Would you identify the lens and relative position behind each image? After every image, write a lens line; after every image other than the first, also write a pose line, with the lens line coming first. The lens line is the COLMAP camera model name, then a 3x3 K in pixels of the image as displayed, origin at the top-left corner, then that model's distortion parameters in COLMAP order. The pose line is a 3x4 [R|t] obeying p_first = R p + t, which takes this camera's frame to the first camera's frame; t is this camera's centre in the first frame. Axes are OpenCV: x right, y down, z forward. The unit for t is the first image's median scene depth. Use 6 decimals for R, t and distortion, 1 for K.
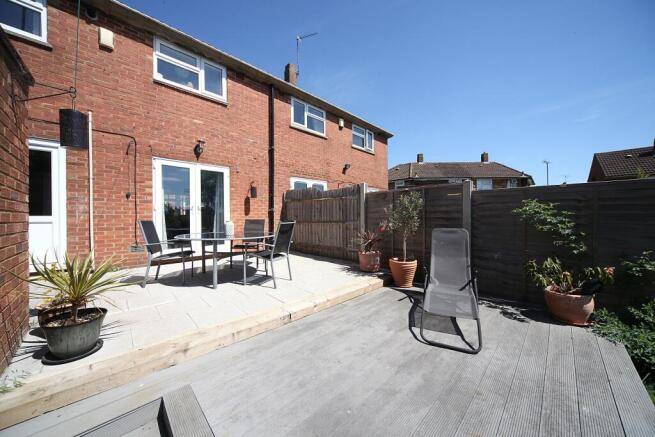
lens RADIAL K [[226.1, 0, 329.3], [0, 226.1, 220.4], [0, 0, 1]] dist [-0.006667, 0.000122]
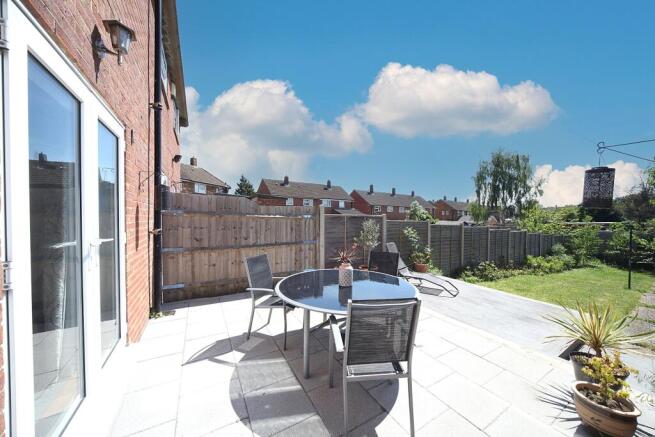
lens RADIAL K [[226.1, 0, 329.3], [0, 226.1, 220.4], [0, 0, 1]] dist [-0.006667, 0.000122]
pose [[0.233910, -0.004162, 0.972249, -0.716478], [-0.010225, 0.999925, 0.006741, -0.085215], [-0.972205, -0.011518, 0.233850, 0.576546]]
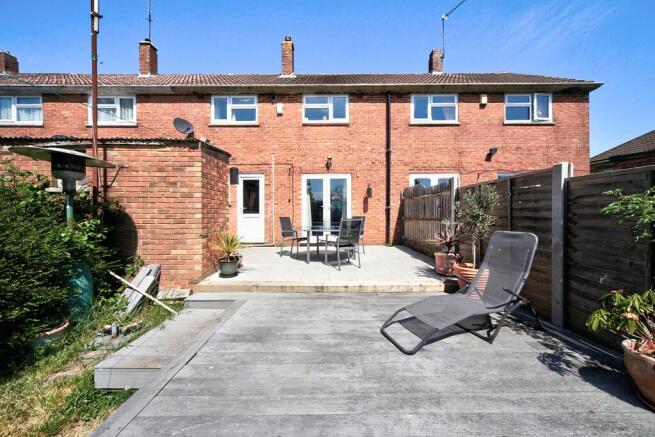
lens RADIAL K [[231.5, 0, 327.9], [0, 231.5, 216.5], [0, 0, 1]] dist [0.000460, 0.000079]
pose [[0.716299, 0.009145, -0.697734, 0.335983], [-0.008057, 0.999956, 0.004835, -0.007723], [0.697747, 0.002158, 0.716341, 0.002958]]
